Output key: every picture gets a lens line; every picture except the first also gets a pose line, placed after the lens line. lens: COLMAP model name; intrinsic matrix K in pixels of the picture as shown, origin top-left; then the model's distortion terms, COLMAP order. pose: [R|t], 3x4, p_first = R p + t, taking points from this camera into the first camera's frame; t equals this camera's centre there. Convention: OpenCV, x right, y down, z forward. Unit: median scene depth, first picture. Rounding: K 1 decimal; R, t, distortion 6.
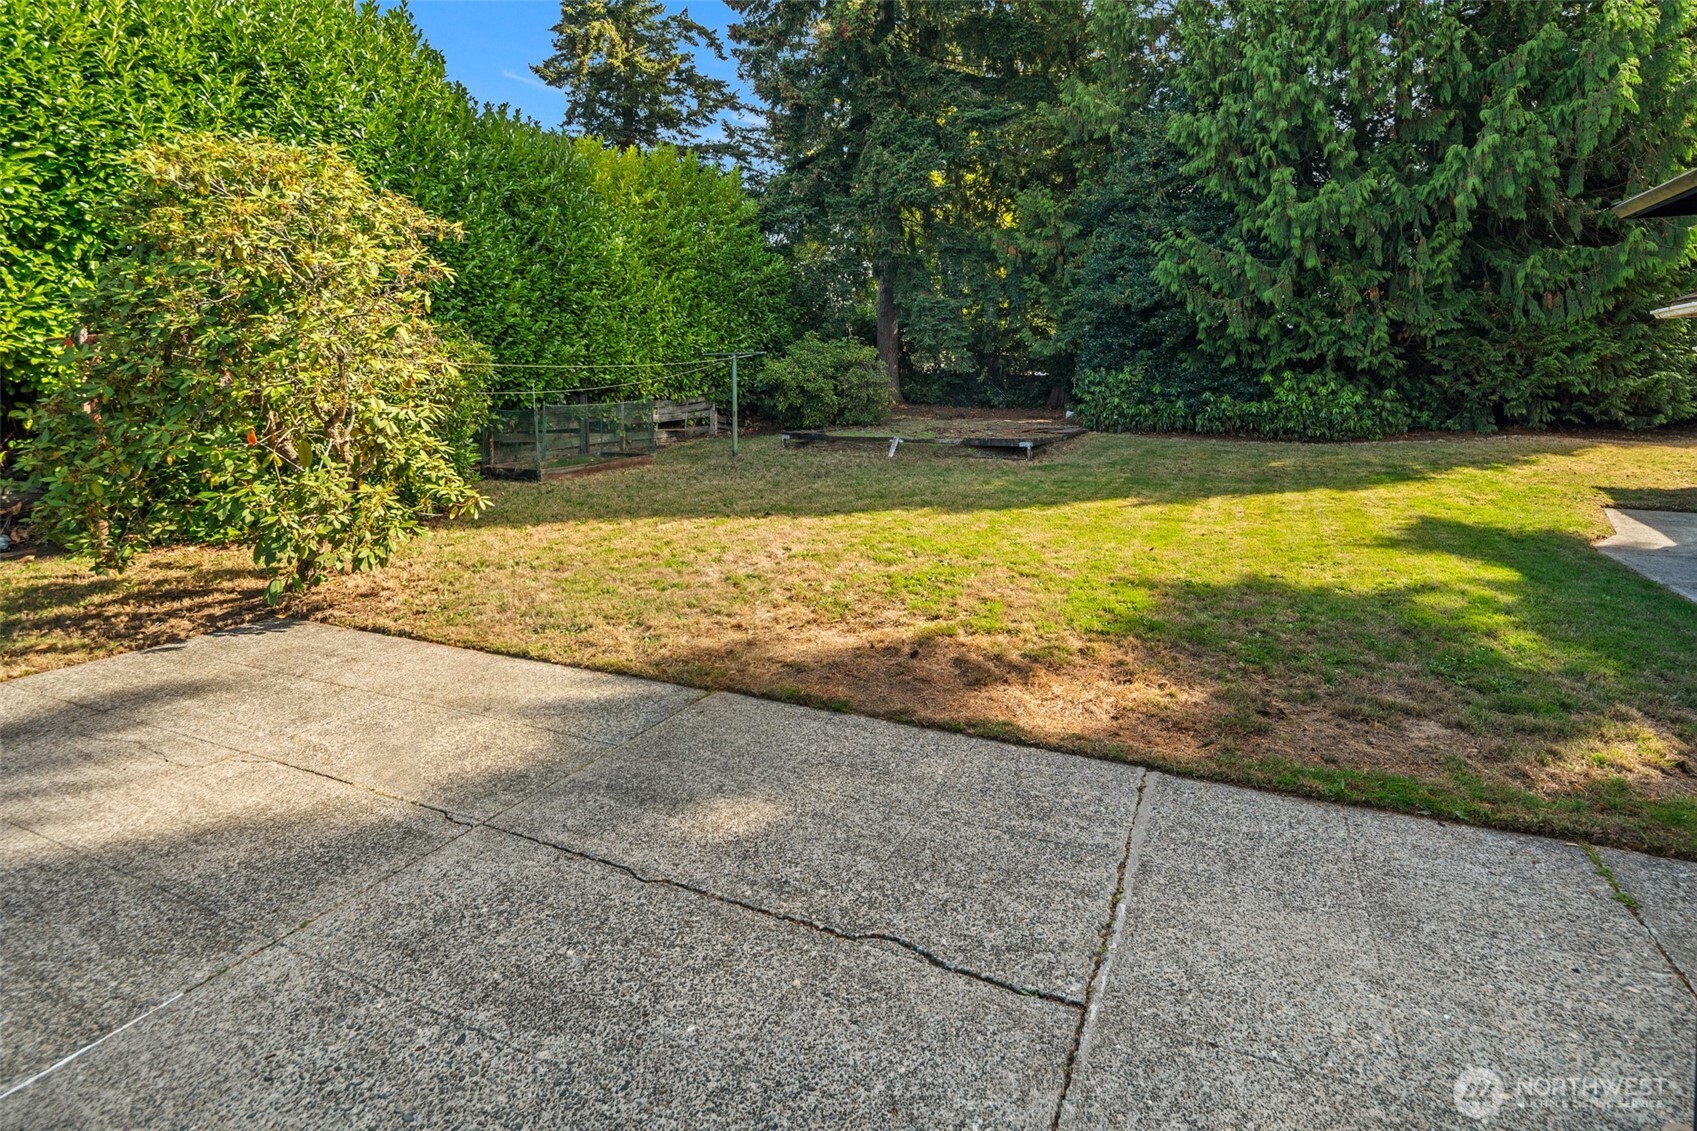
lens RADIAL K [[837.4, 0, 853.0], [0, 837.4, 465.0], [0, 0, 1]] dist [0.016949, -0.000199]
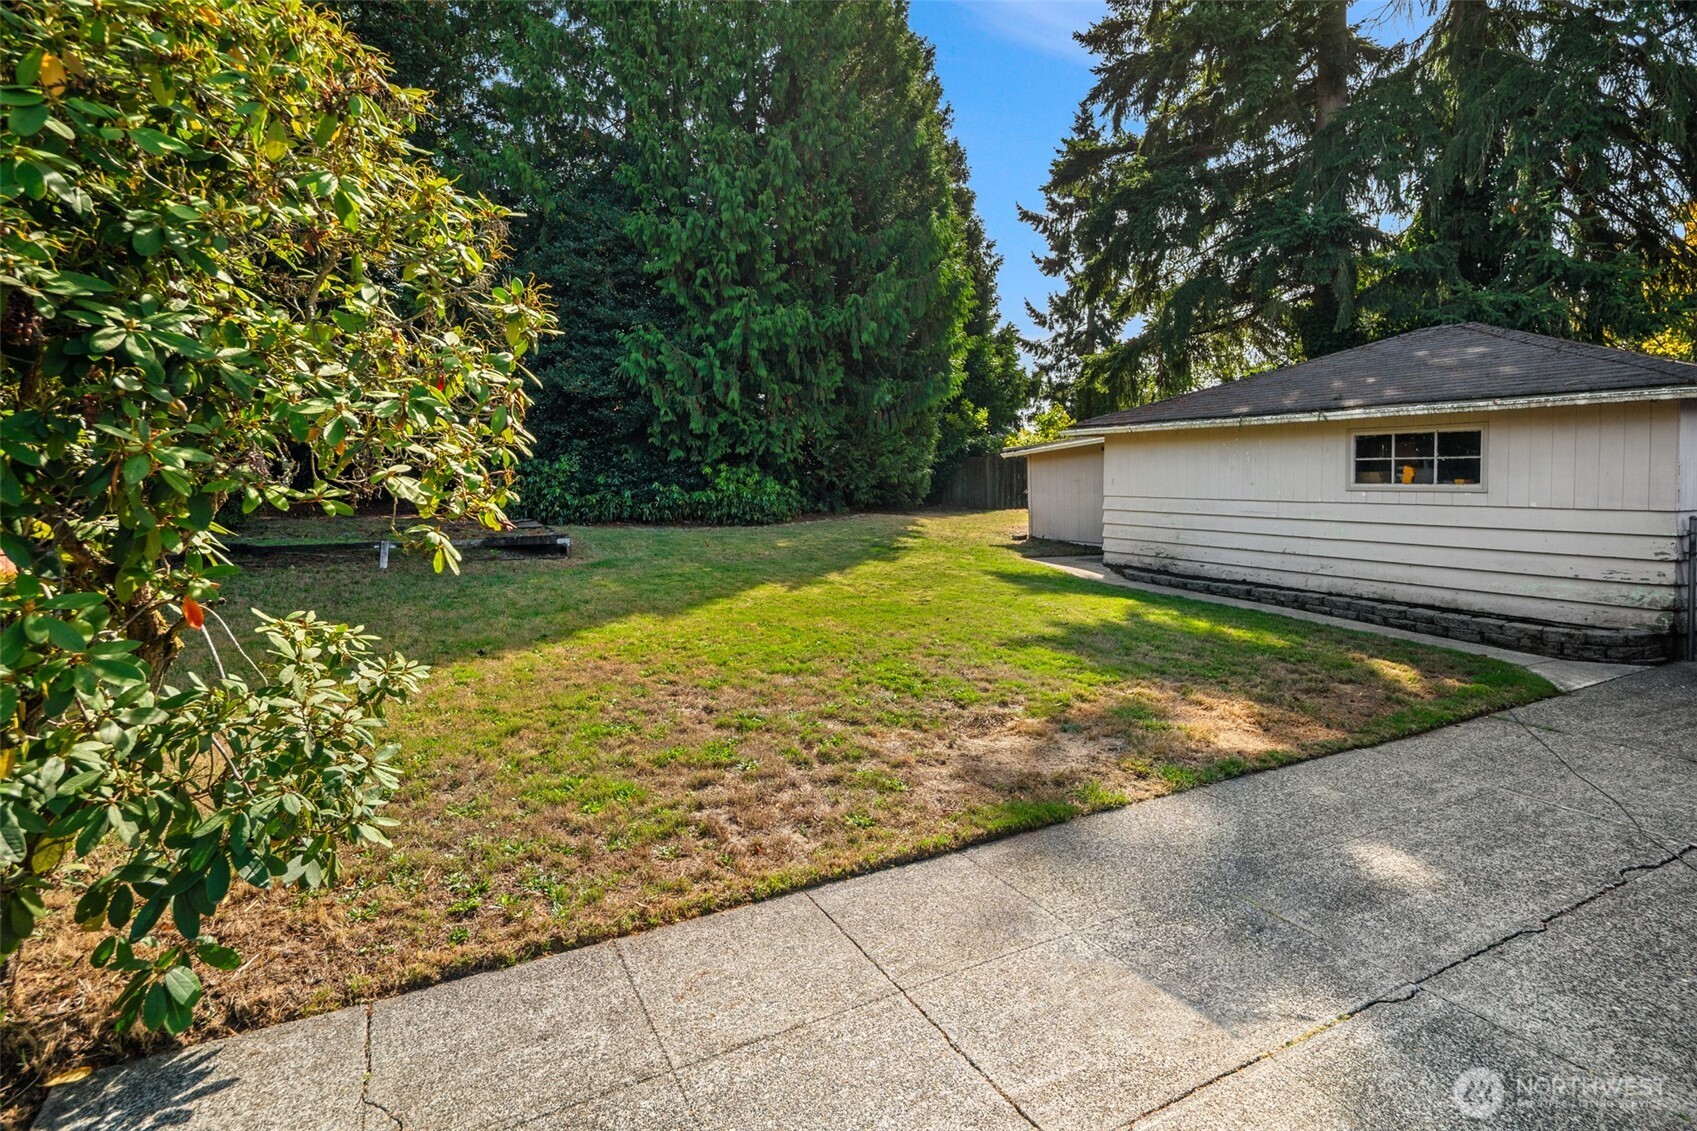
lens RADIAL K [[835.4, 0, 848.5], [0, 835.4, 565.5], [0, 0, 1]] dist [0.001189, -0.000645]
pose [[0.601573, -0.081732, 0.794625, -0.300800], [0.070860, 0.996290, 0.048830, -0.018746], [-0.795669, 0.026933, 0.605133, 0.193632]]
